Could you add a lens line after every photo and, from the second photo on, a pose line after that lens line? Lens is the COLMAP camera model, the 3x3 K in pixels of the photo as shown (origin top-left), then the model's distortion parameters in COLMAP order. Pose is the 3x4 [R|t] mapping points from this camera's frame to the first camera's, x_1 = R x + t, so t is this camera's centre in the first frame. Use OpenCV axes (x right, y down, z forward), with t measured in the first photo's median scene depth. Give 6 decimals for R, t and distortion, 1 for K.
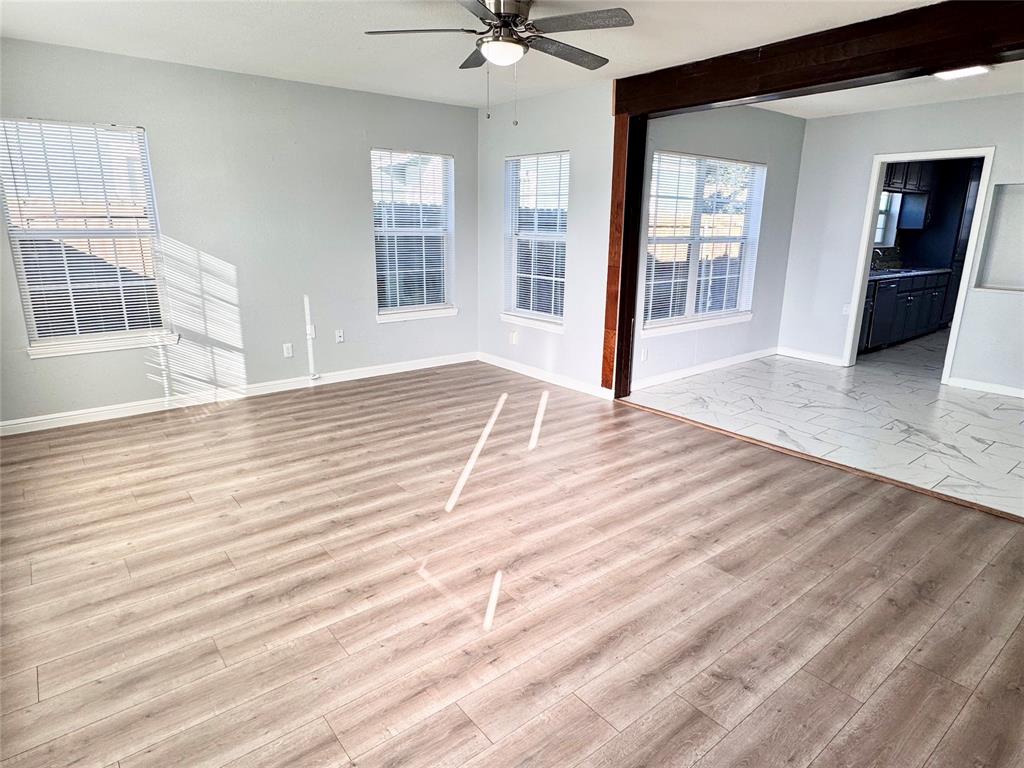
lens RADIAL K [[601.9, 0, 505.9], [0, 601.9, 381.6], [0, 0, 1]] dist [-0.008315, 0.002532]
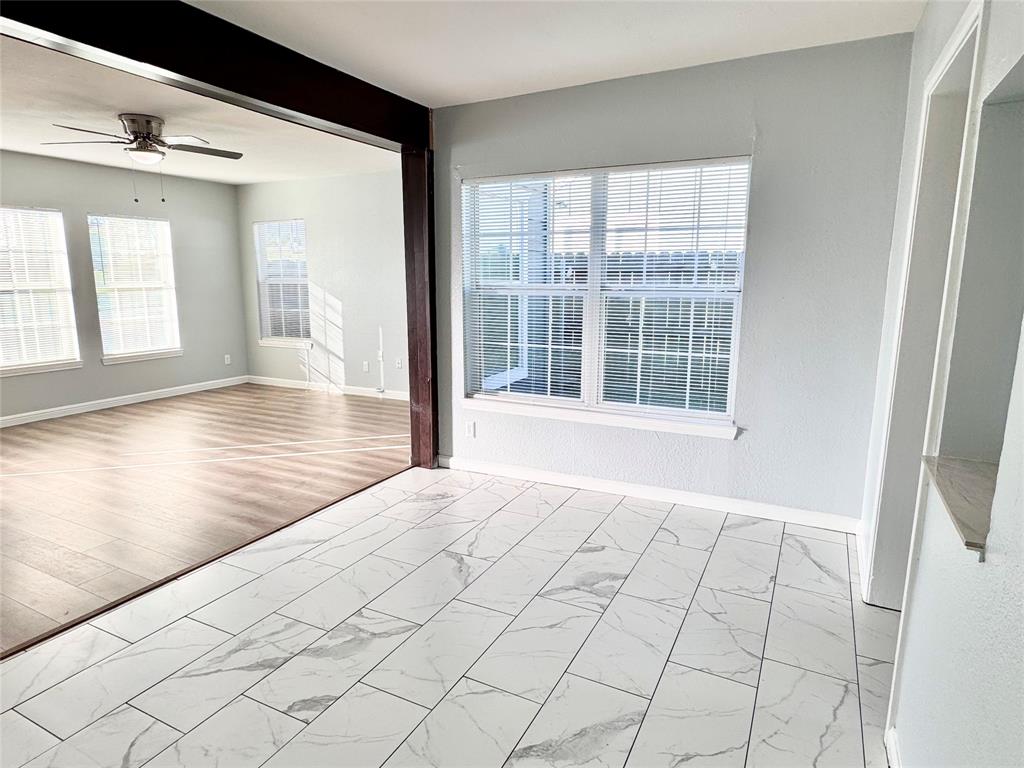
lens RADIAL K [[601.9, 0, 509.4], [0, 601.9, 383.6], [0, 0, 1]] dist [-0.008315, 0.002532]
pose [[0.412732, 0.151844, -0.898107, 1.066825], [-0.226977, 0.972048, 0.060036, -0.181883], [0.882119, 0.179071, 0.435660, 0.759096]]
